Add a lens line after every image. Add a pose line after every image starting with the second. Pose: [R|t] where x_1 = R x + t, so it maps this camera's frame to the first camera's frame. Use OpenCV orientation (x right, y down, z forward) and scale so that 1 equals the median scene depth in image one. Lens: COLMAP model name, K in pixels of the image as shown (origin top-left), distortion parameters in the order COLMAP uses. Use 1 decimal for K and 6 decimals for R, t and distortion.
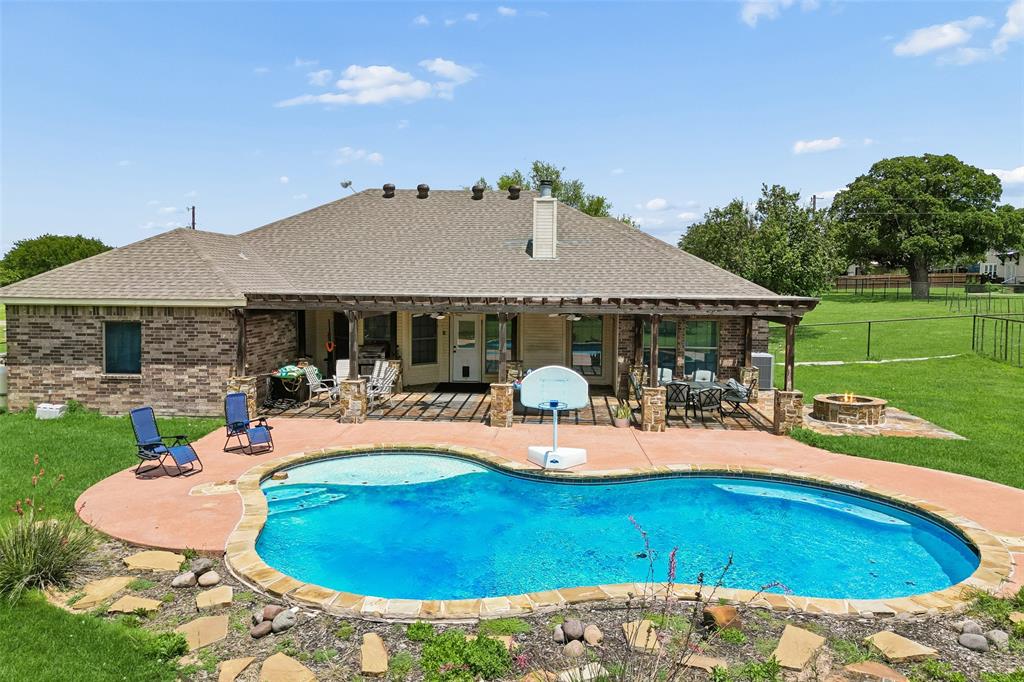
lens RADIAL K [[713.6, 0, 508.9], [0, 713.6, 327.3], [0, 0, 1]] dist [0.003586, 0.001723]
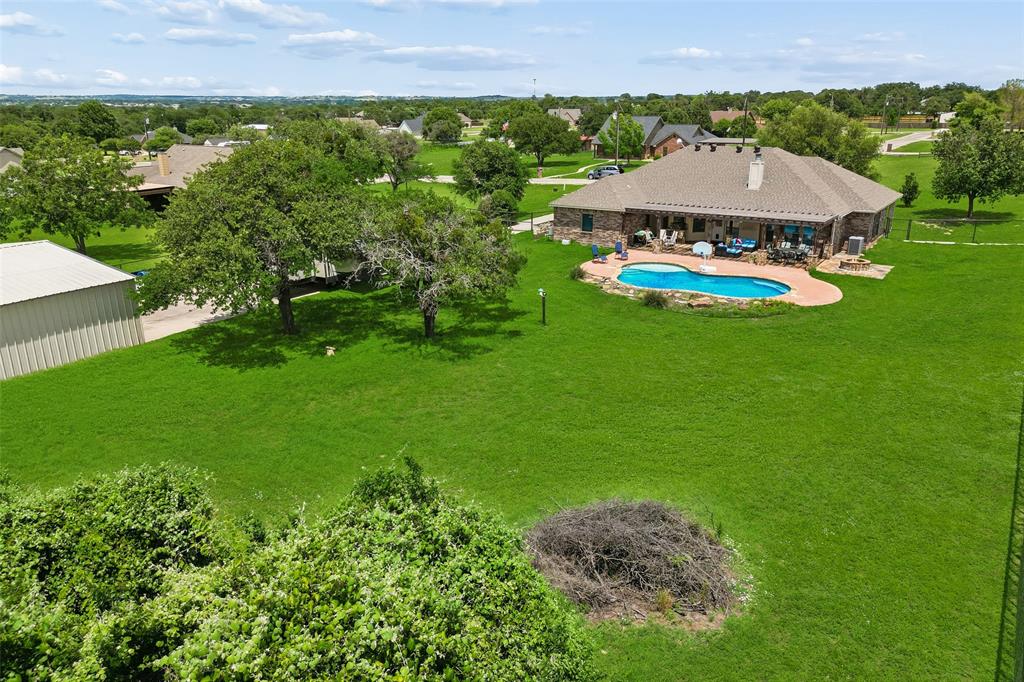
lens RADIAL K [[713.6, 0, 508.9], [0, 713.6, 327.3], [0, 0, 1]] dist [0.003586, 0.001723]
pose [[0.844153, 0.136612, -0.518403, 0.862274], [-0.011838, 0.971501, 0.236739, -0.270154], [0.535971, -0.193707, 0.821713, -1.867365]]
